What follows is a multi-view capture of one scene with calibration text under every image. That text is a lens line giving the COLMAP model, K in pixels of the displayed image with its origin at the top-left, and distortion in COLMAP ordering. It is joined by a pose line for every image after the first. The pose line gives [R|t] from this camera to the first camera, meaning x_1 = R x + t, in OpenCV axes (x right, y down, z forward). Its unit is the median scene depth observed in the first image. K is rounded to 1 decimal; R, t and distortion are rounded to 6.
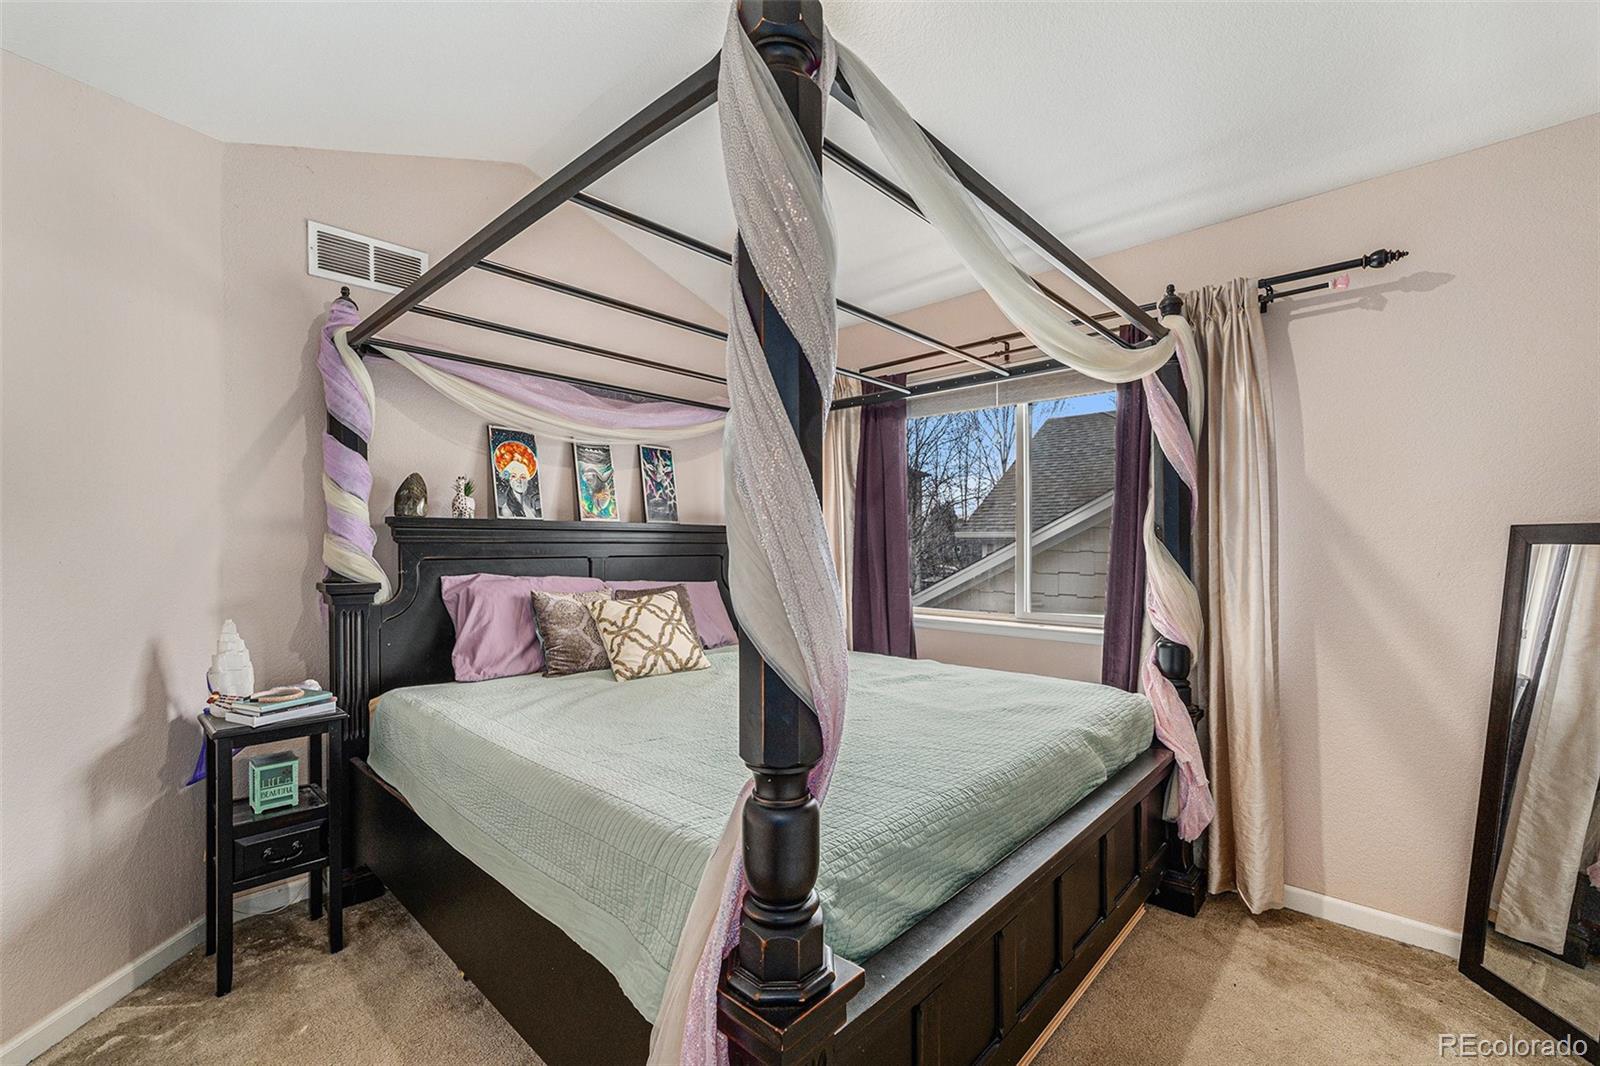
lens RADIAL K [[687.2, 0, 800.0], [0, 687.2, 533.0], [0, 0, 1]] dist [0.000313, -0.000058]
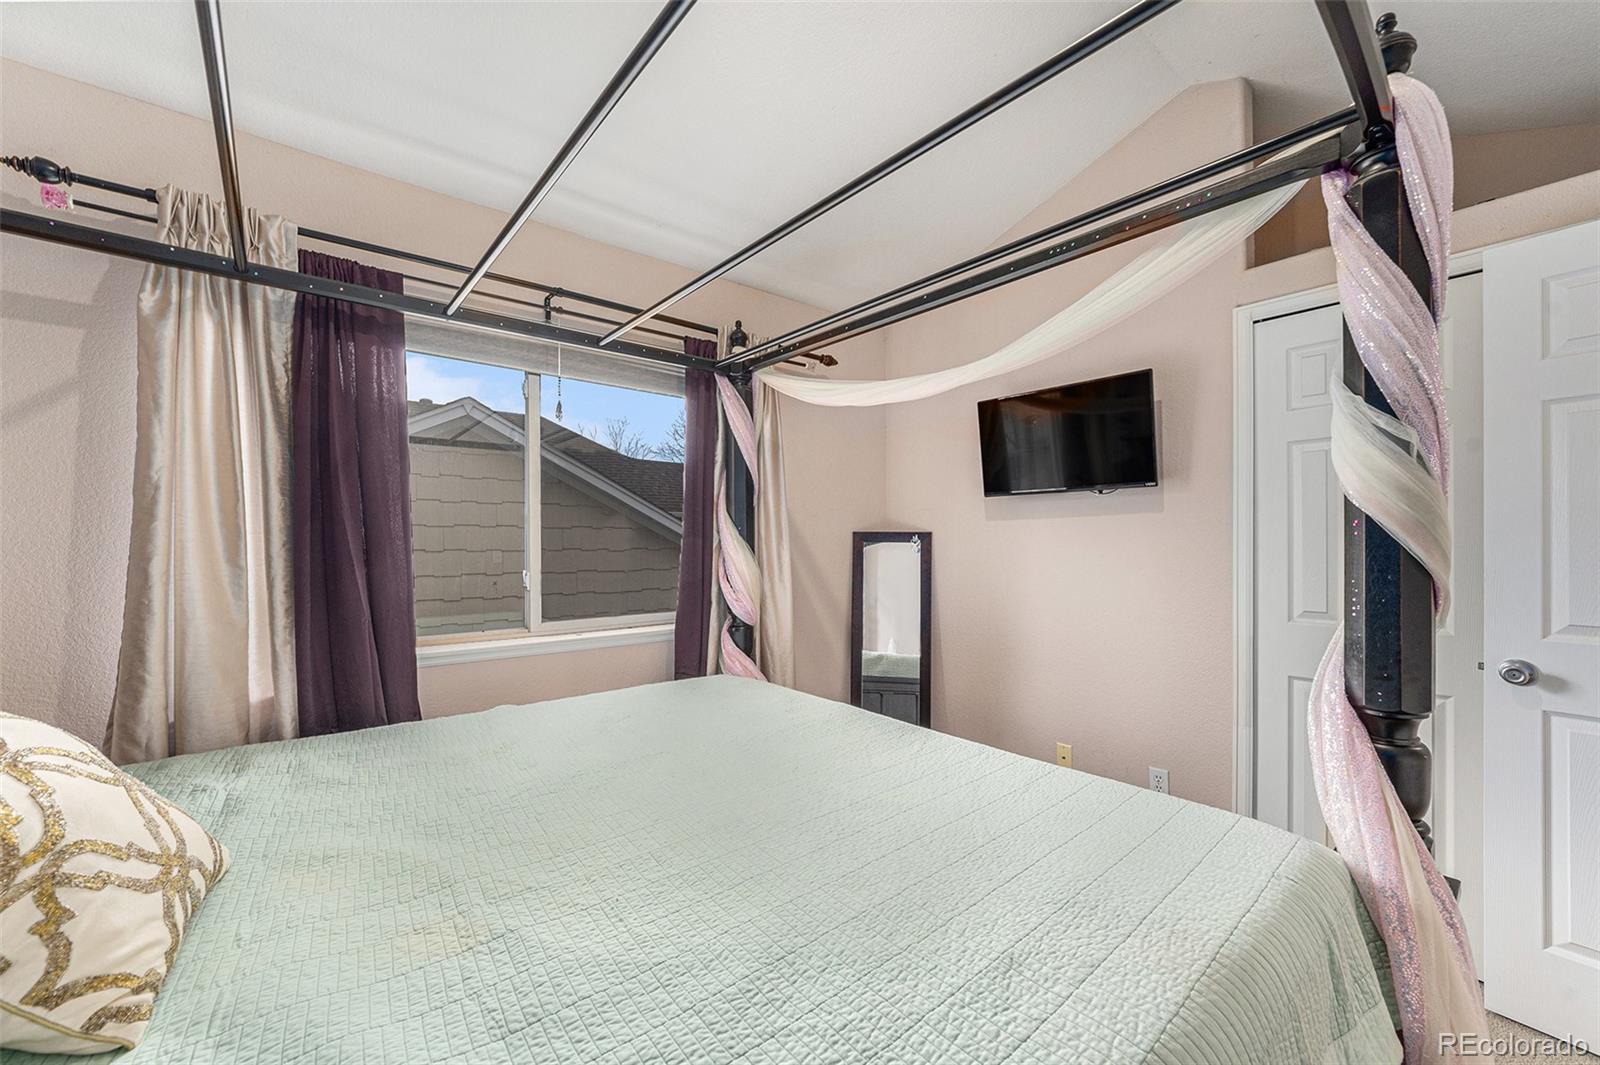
lens RADIAL K [[626.9, 0, 800.0], [0, 626.9, 532.5], [0, 0, 1]] dist [-0.000321, -0.000046]
pose [[0.135622, 0.016097, 0.990630, -0.413107], [-0.014193, 0.999797, -0.014303, 0.011568], [-0.990659, -0.012120, 0.135823, 0.613514]]
